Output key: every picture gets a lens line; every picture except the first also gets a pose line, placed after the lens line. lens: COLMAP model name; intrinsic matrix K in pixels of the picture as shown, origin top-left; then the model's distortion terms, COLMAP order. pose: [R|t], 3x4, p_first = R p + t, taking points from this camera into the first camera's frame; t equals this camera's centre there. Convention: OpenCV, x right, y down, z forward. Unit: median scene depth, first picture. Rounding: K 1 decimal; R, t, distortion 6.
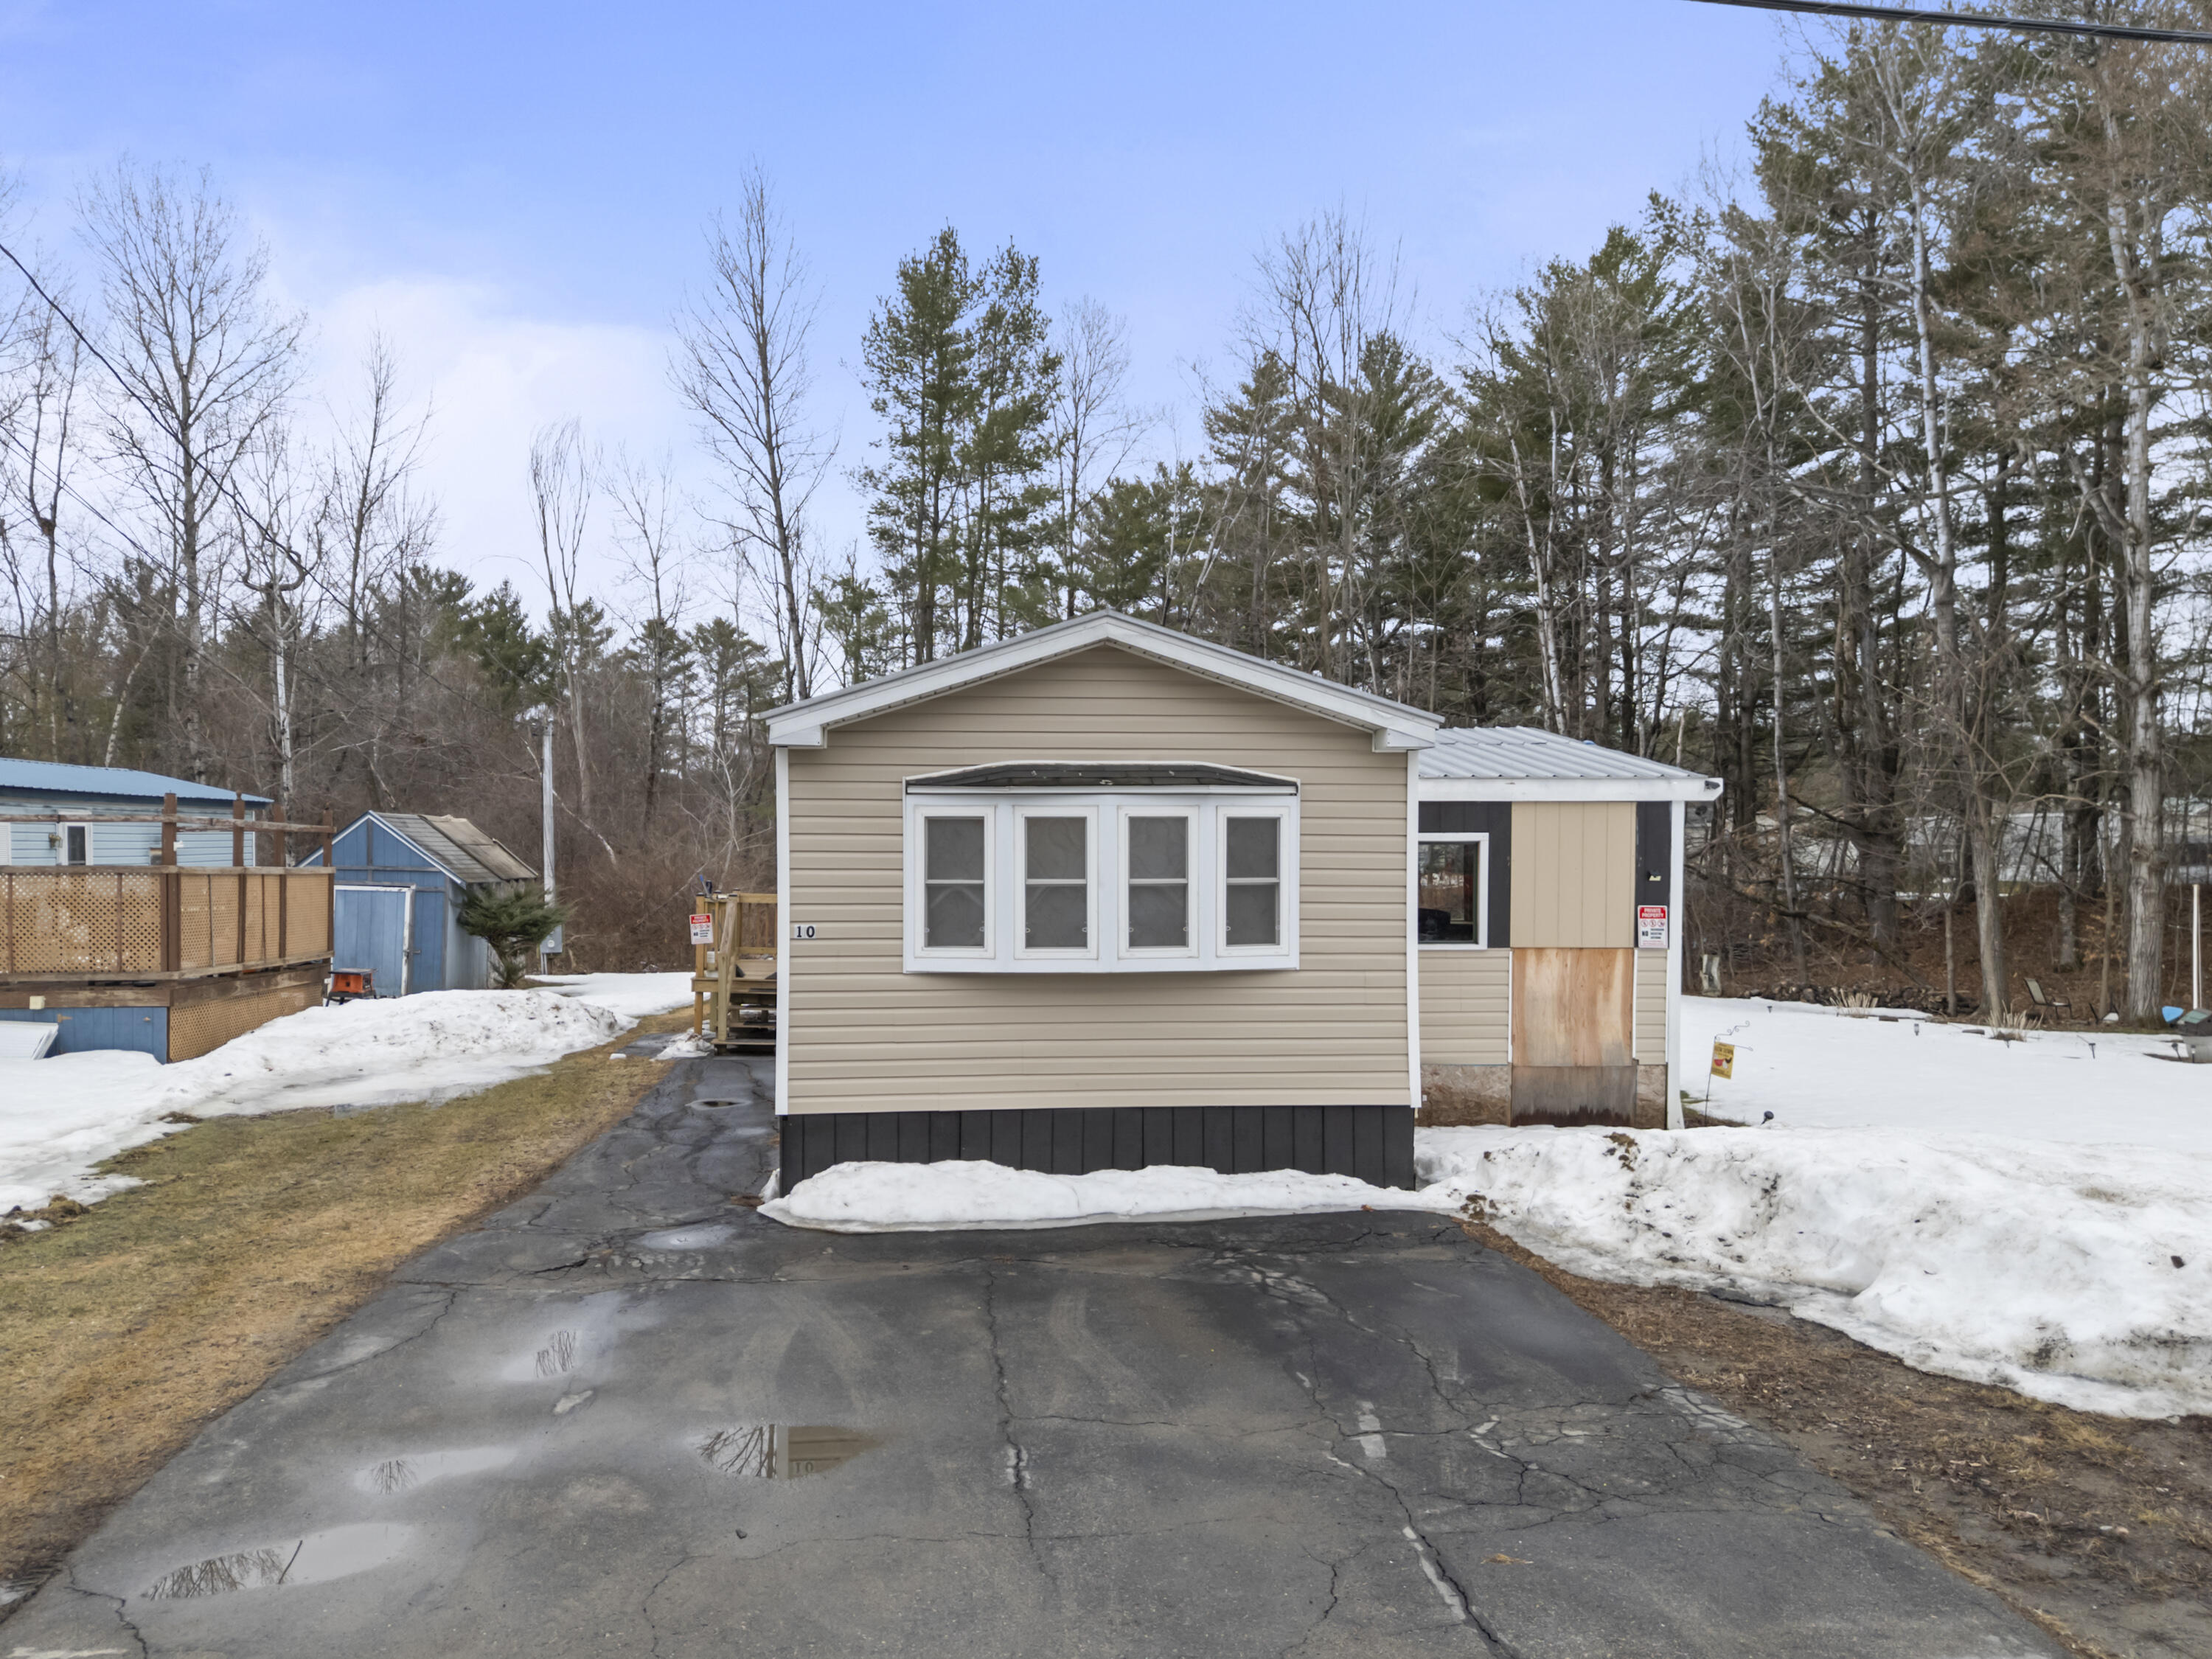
lens RADIAL K [[1634.2, 0, 1088.7], [0, 1634.2, 906.0], [0, 0, 1]] dist [0.070369, -0.058753]
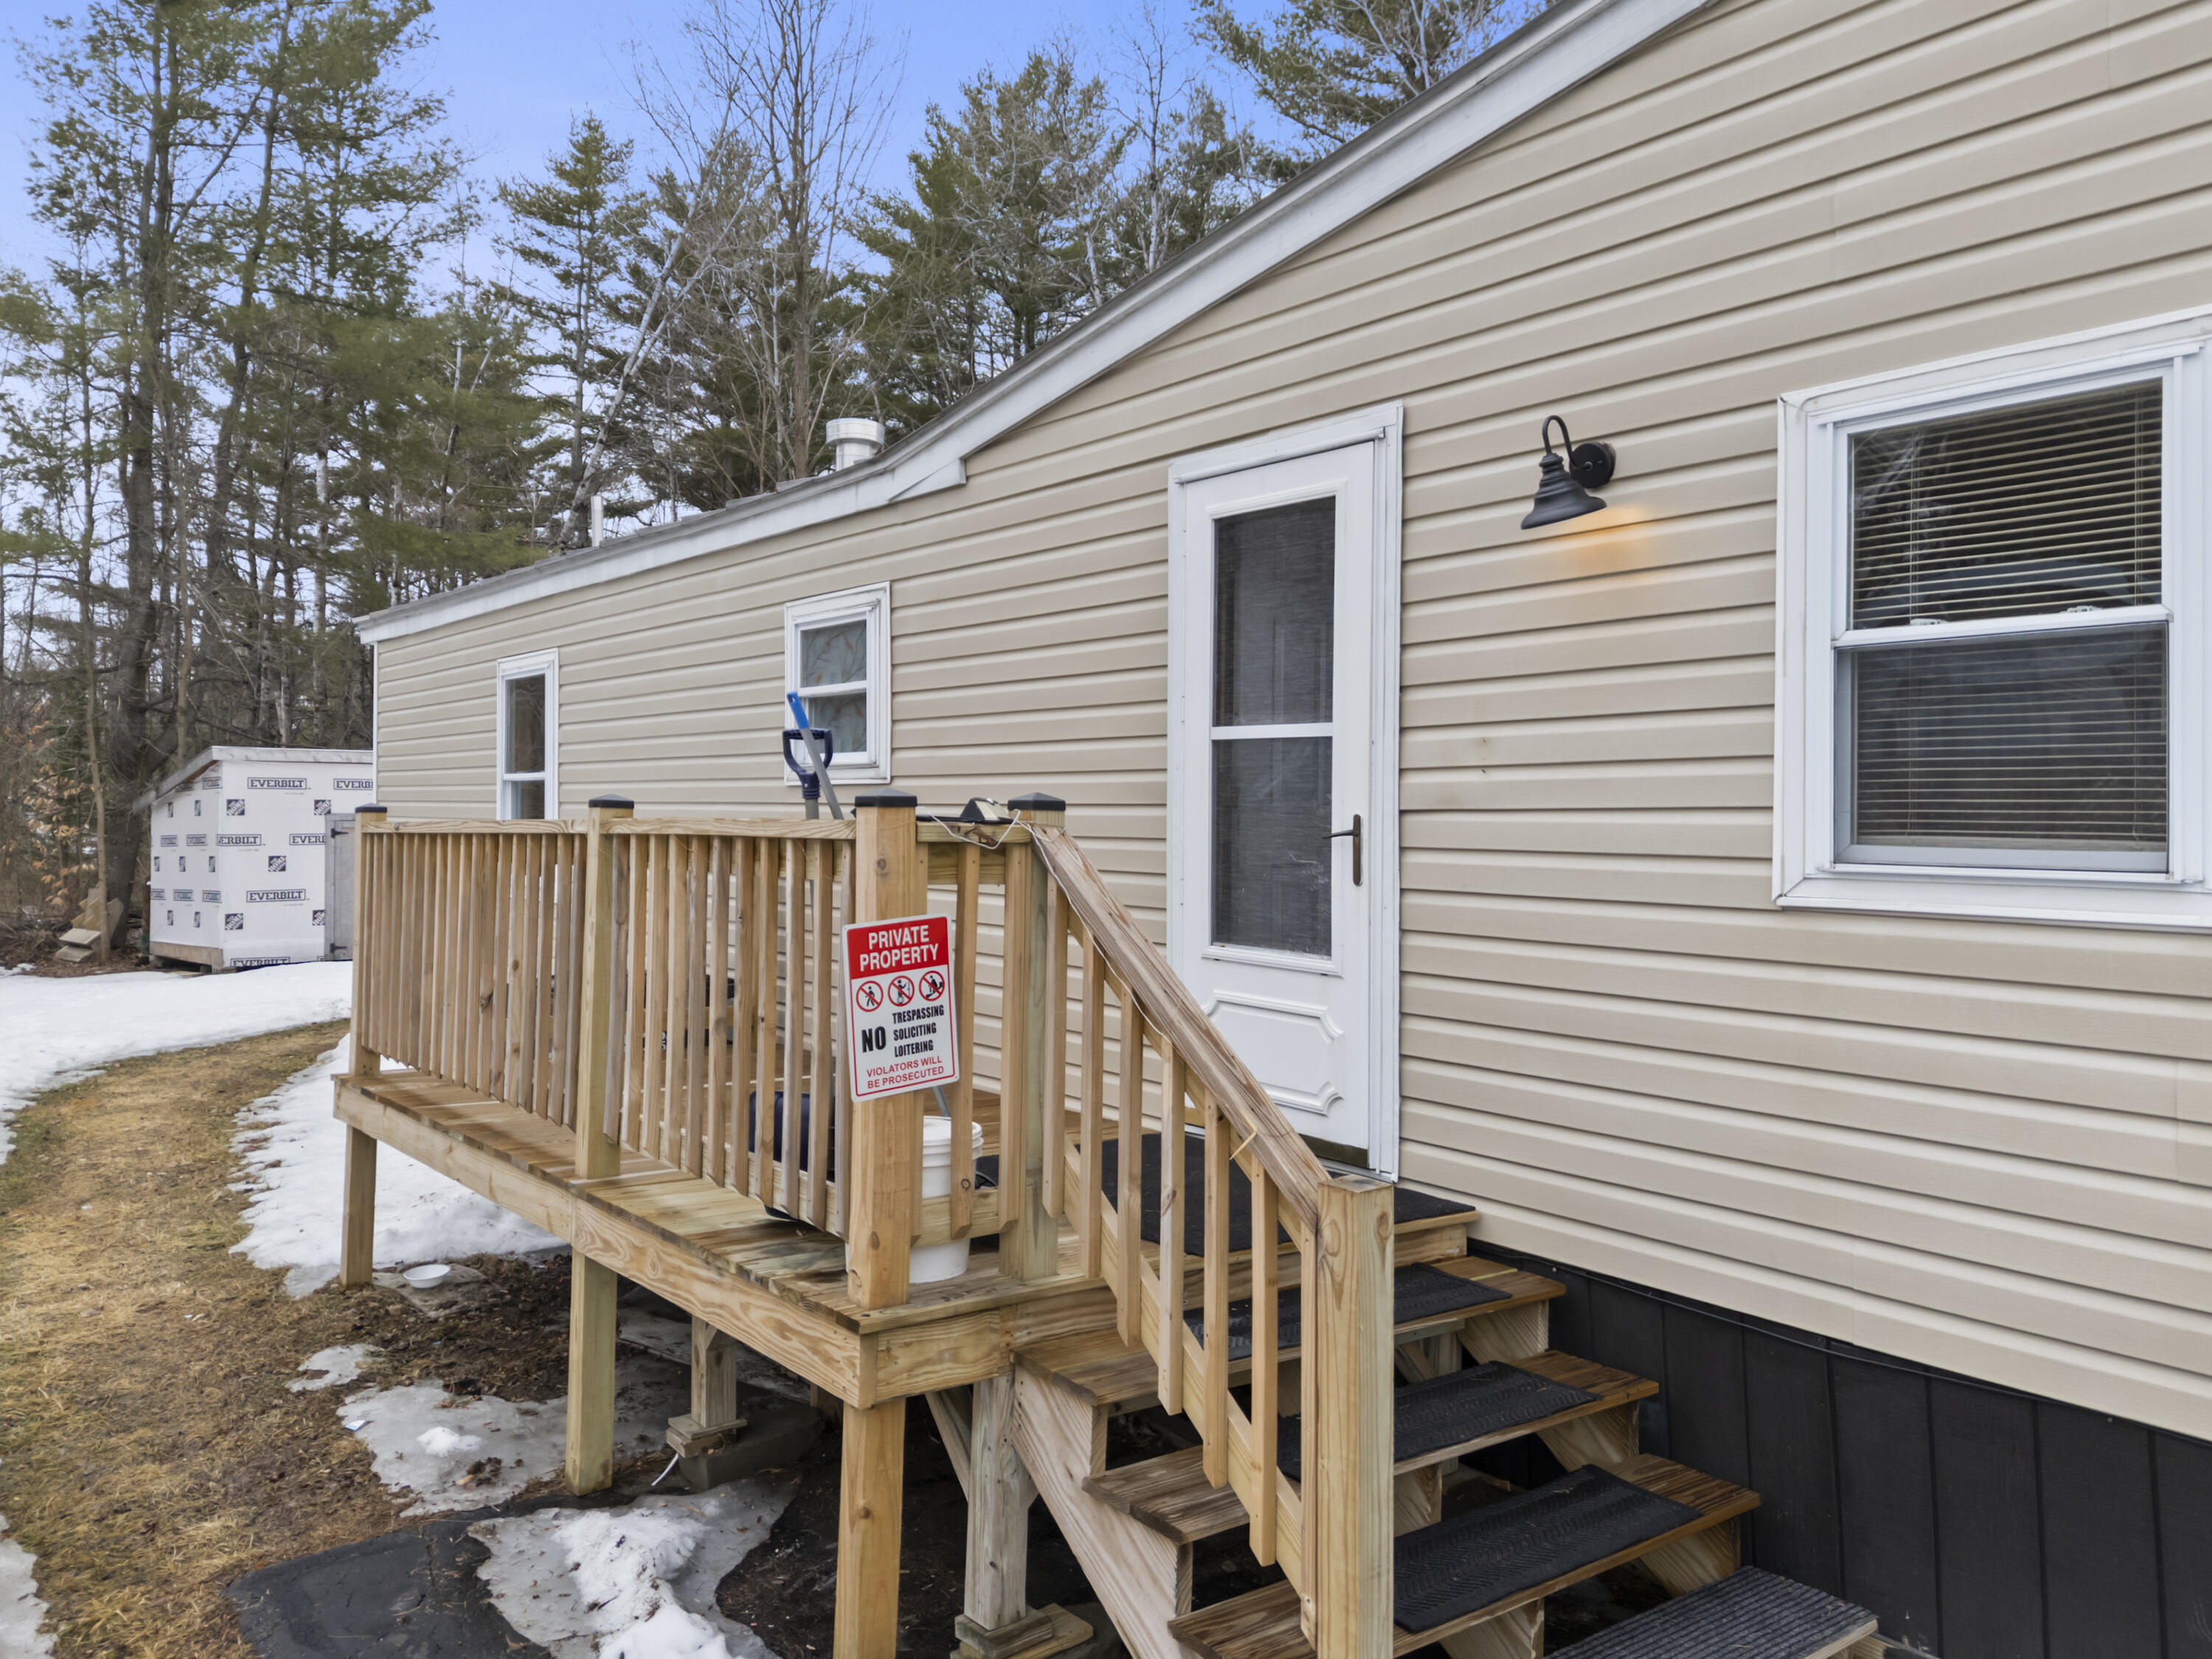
lens RADIAL K [[1634.2, 0, 1120.6], [0, 1634.2, 788.4], [0, 0, 1]] dist [0.070369, -0.058753]
pose [[0.843661, 0.005441, 0.536848, -0.458782], [0.017634, 0.999128, -0.037838, -0.000785], [-0.536586, 0.041389, 0.842830, 1.248056]]
